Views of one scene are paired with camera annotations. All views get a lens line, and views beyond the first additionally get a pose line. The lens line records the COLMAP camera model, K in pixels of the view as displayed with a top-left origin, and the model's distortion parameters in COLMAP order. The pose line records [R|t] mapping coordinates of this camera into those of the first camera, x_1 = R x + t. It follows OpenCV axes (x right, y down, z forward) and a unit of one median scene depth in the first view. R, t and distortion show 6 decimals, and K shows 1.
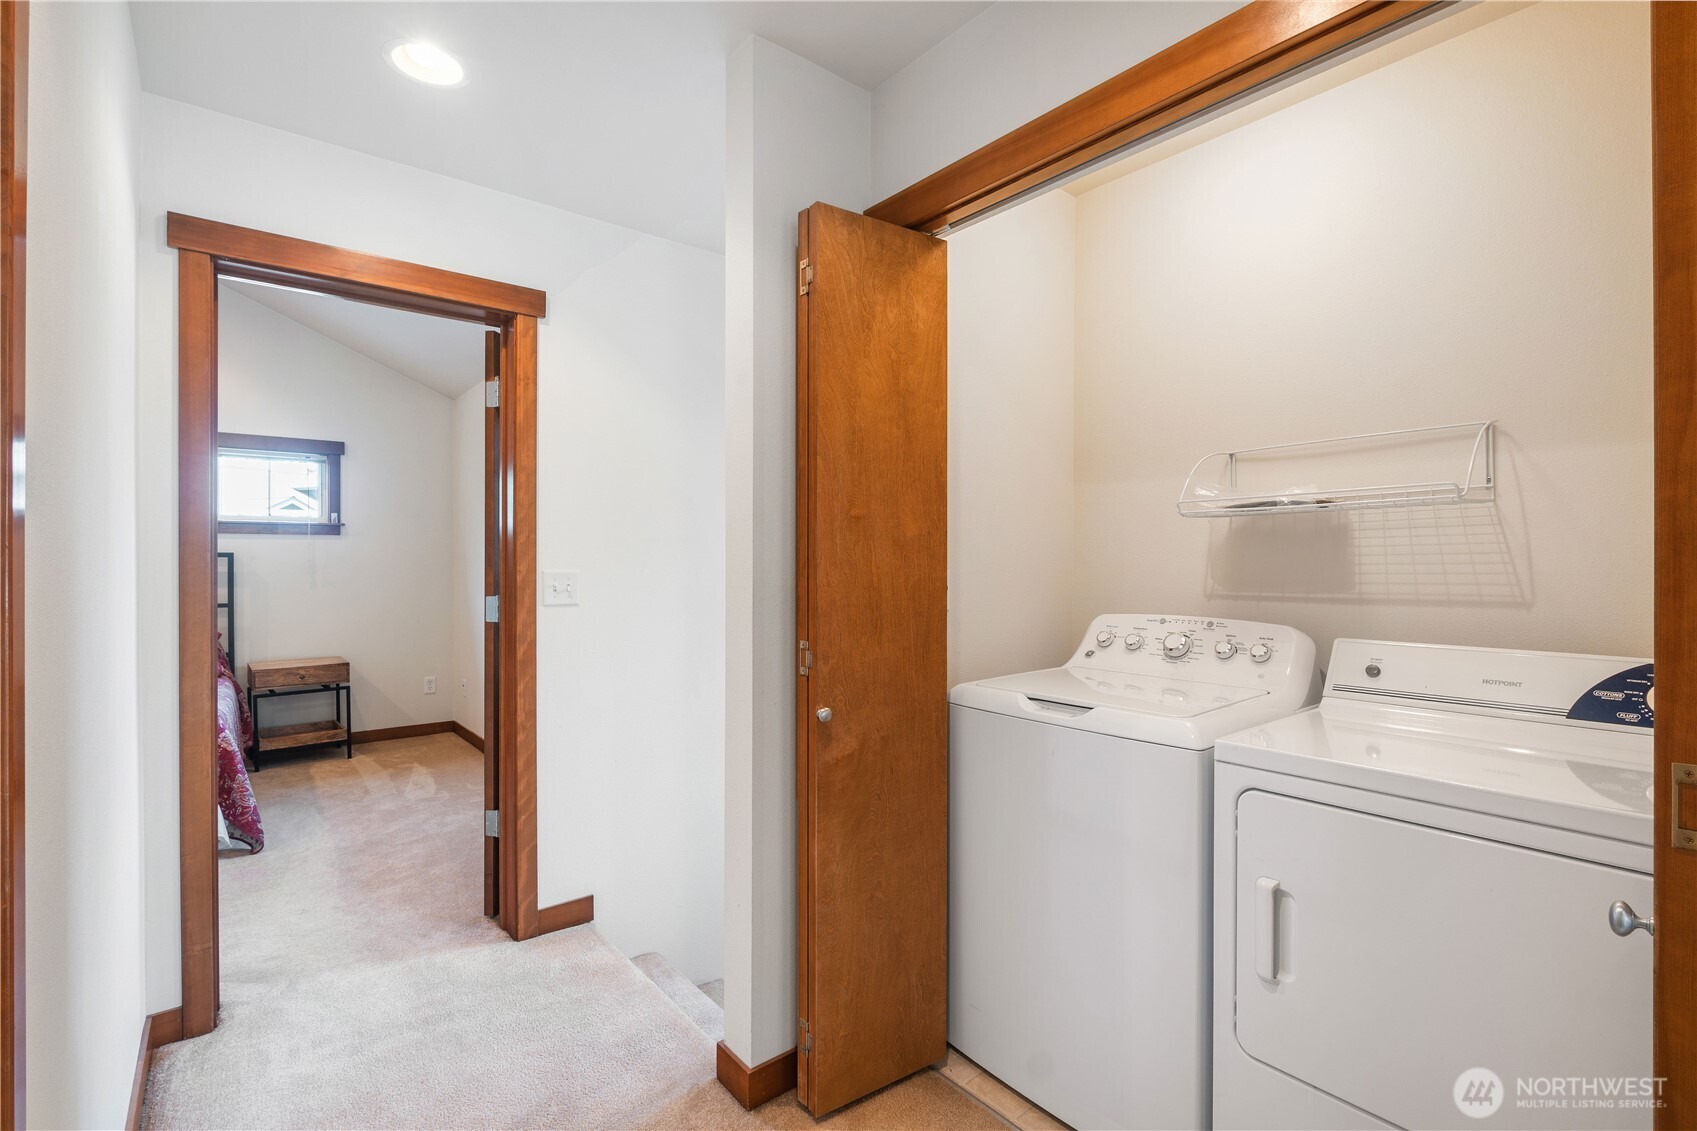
lens RADIAL K [[784.0, 0, 852.9], [0, 784.0, 555.1], [0, 0, 1]] dist [-0.006590, 0.000052]
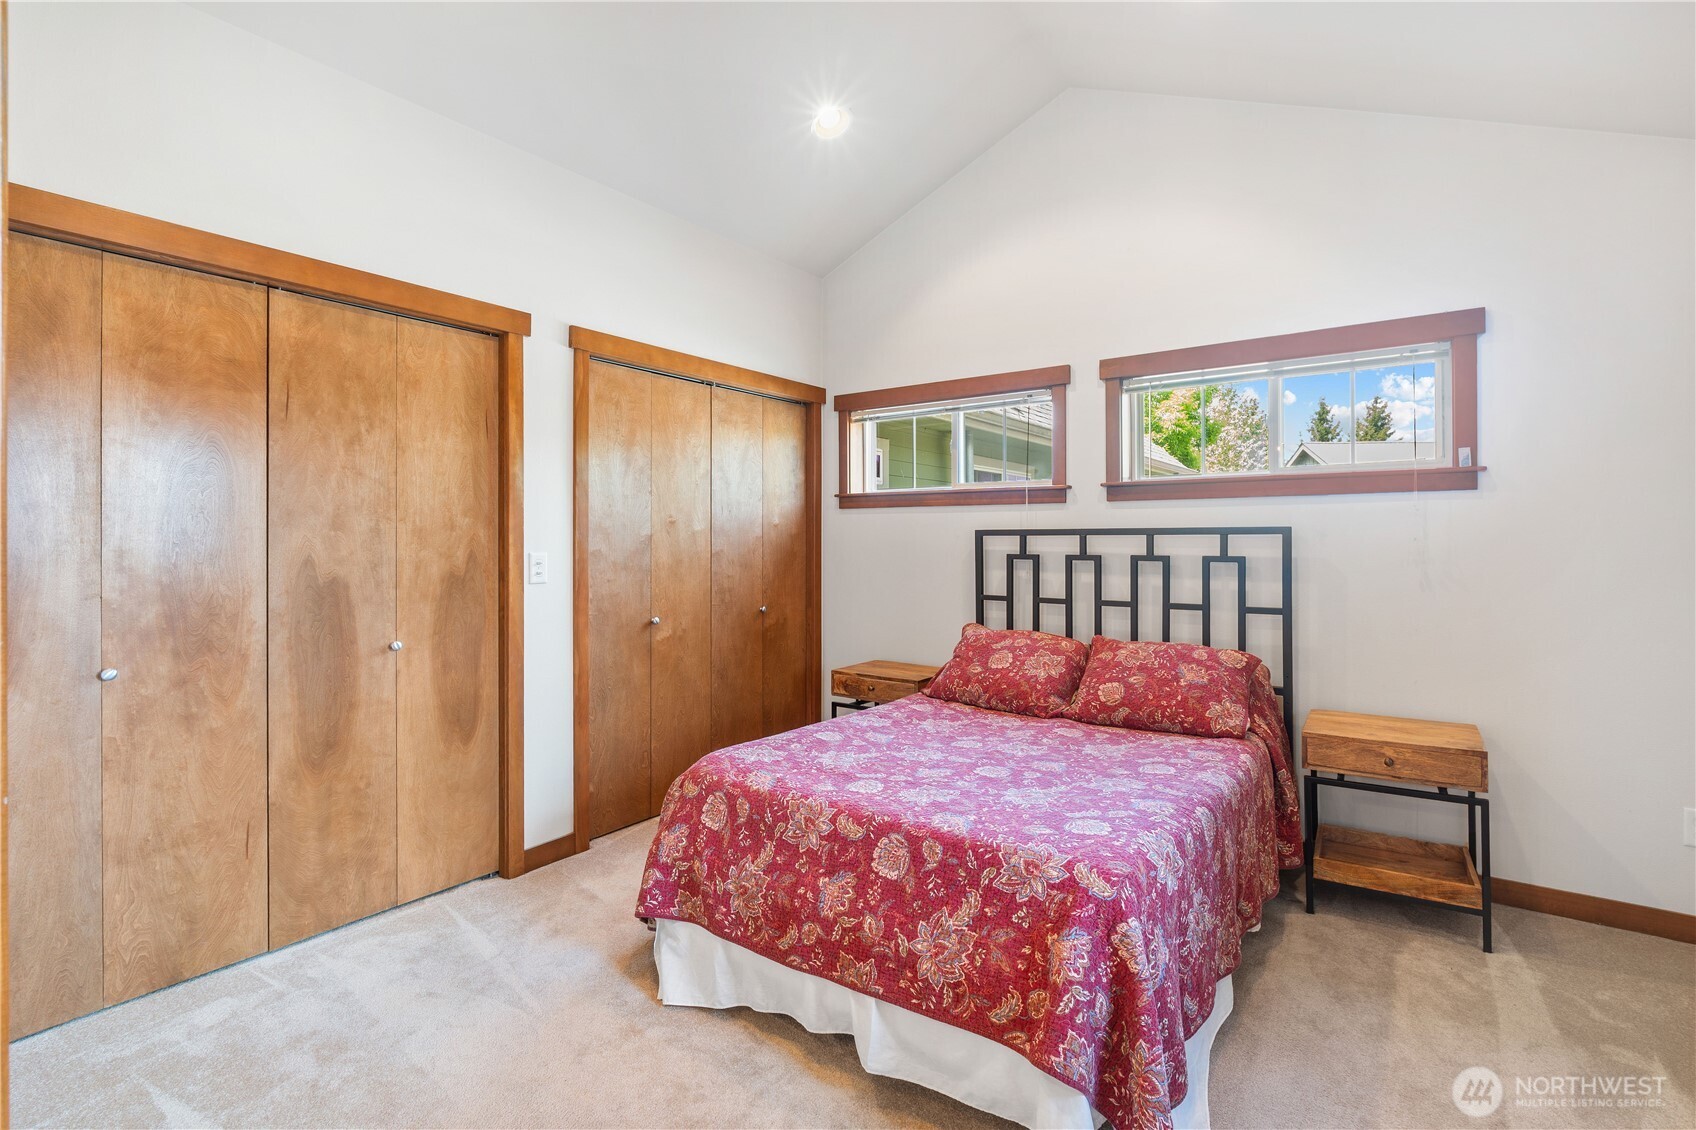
lens RADIAL K [[805.2, 0, 850.1], [0, 805.2, 541.4], [0, 0, 1]] dist [-0.002141, 0.000289]
pose [[0.269207, 0.003412, -0.963076, -0.274329], [0.005491, 0.999972, 0.005078, 0.003652], [0.963067, -0.006655, 0.269180, 0.490959]]
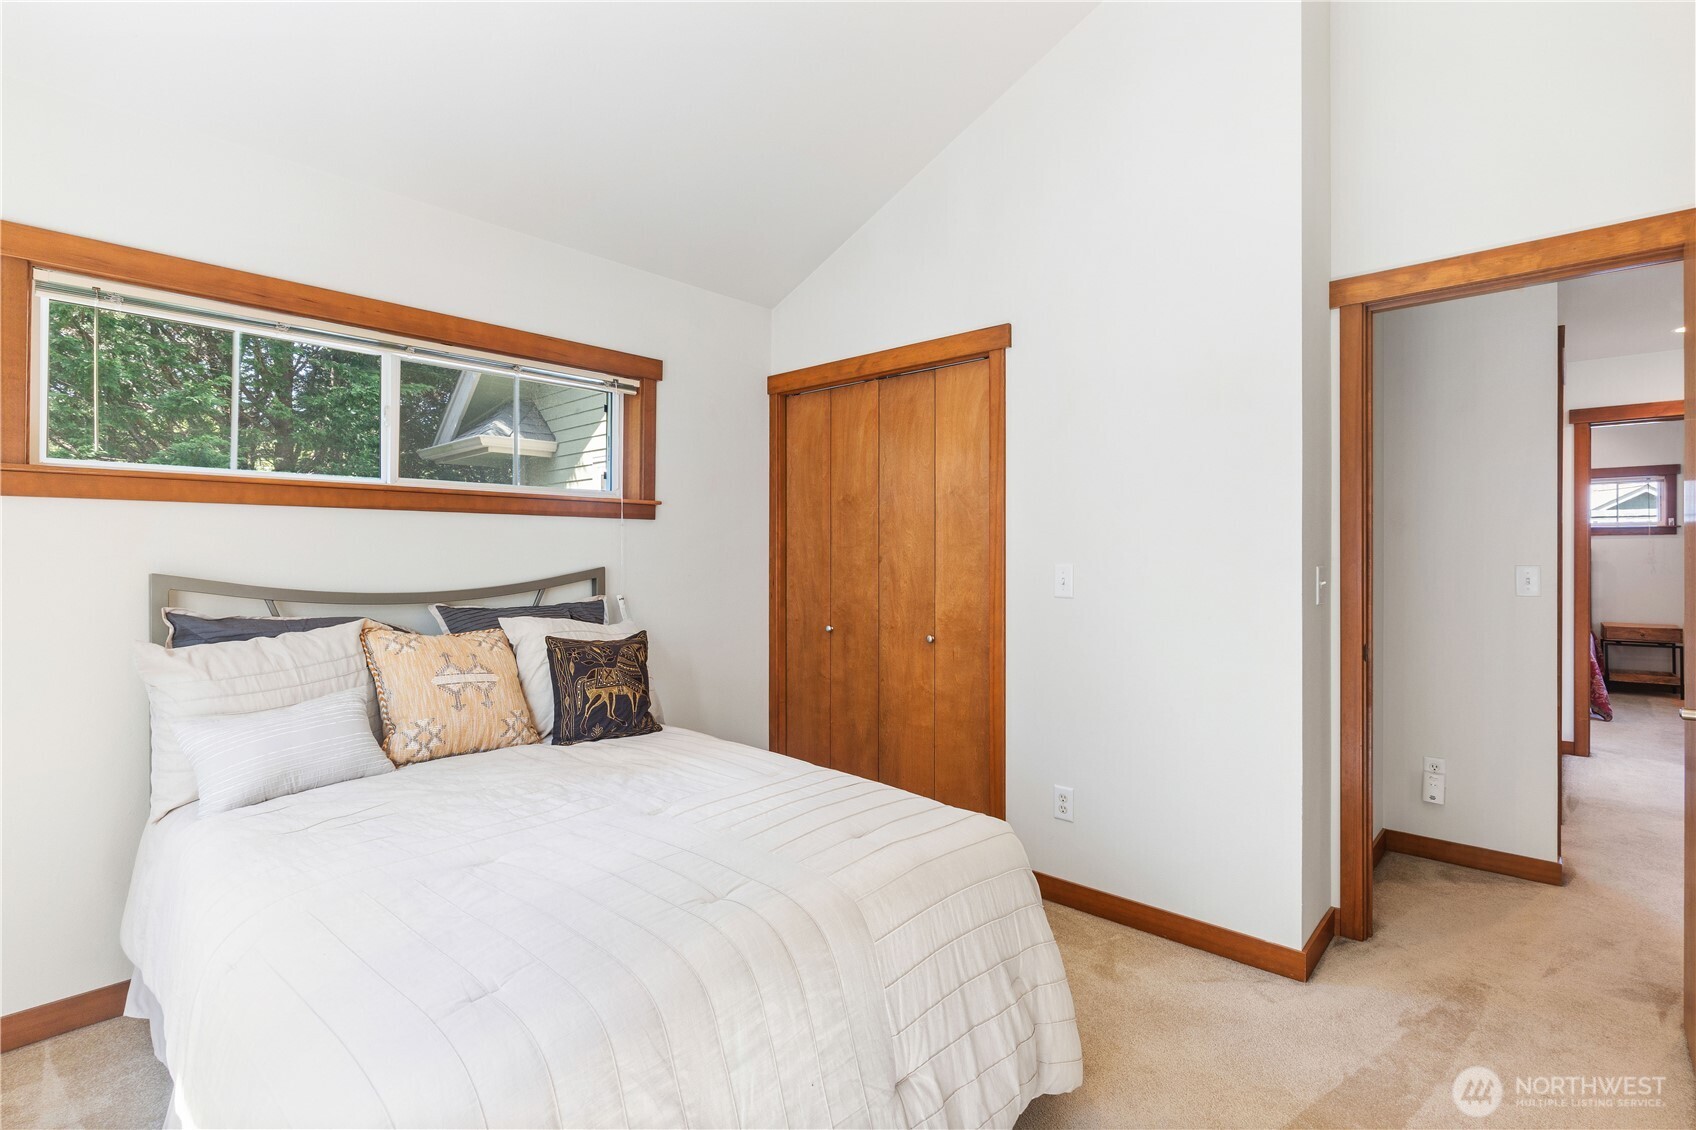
lens RADIAL K [[778.6, 0, 851.6], [0, 778.6, 562.1], [0, 0, 1]] dist [-0.009421, 0.000887]
pose [[0.146558, 0.004809, -0.989190, 0.470431], [0.005409, 0.999969, 0.005663, 0.007235], [0.989187, -0.006181, 0.146527, -0.626643]]
